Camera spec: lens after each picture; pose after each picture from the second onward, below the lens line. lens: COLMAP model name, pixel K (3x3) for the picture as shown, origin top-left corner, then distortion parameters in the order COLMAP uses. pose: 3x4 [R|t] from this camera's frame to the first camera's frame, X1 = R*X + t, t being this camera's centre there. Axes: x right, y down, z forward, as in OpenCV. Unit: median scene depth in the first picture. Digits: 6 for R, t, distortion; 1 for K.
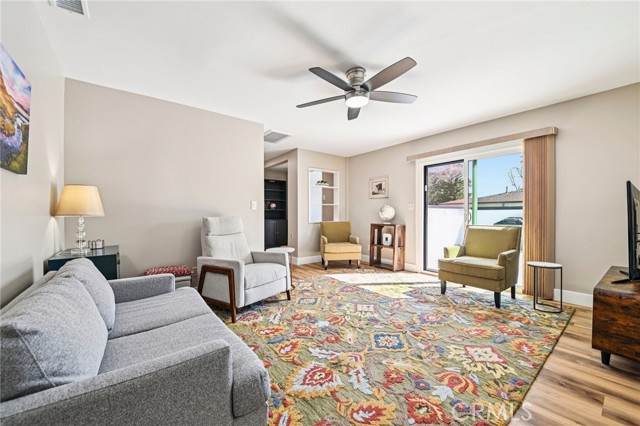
lens RADIAL K [[250.9, 0, 322.0], [0, 250.9, 215.5], [0, 0, 1]] dist [0.000515, -0.009661]
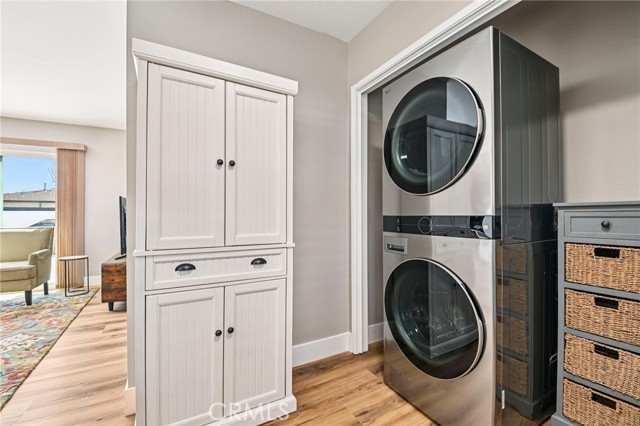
lens RADIAL K [[272.7, 0, 320.1], [0, 272.7, 216.0], [0, 0, 1]] dist [-0.001868, -0.006817]
pose [[0.139797, 0.003729, 0.990173, -0.241555], [0.003531, 0.999985, -0.004264, 0.005166], [-0.990174, 0.004092, 0.139782, -0.364128]]
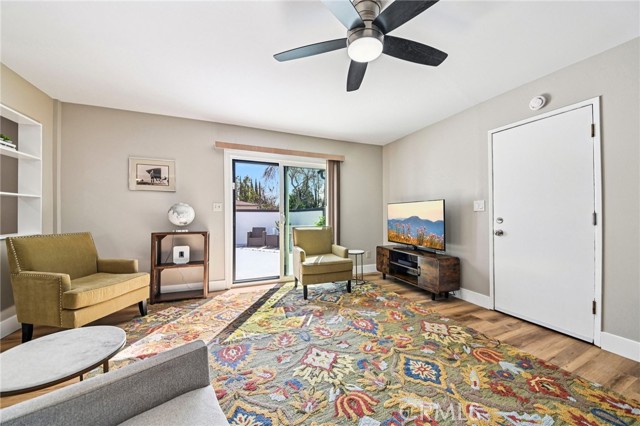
lens RADIAL K [[229.6, 0, 322.6], [0, 229.6, 213.3], [0, 0, 1]] dist [-0.009205, -0.000297]
pose [[0.251894, 0.005062, 0.967741, -0.426305], [0.005048, 0.999966, -0.006544, -0.016338], [-0.967742, 0.006533, 0.251860, 0.850735]]
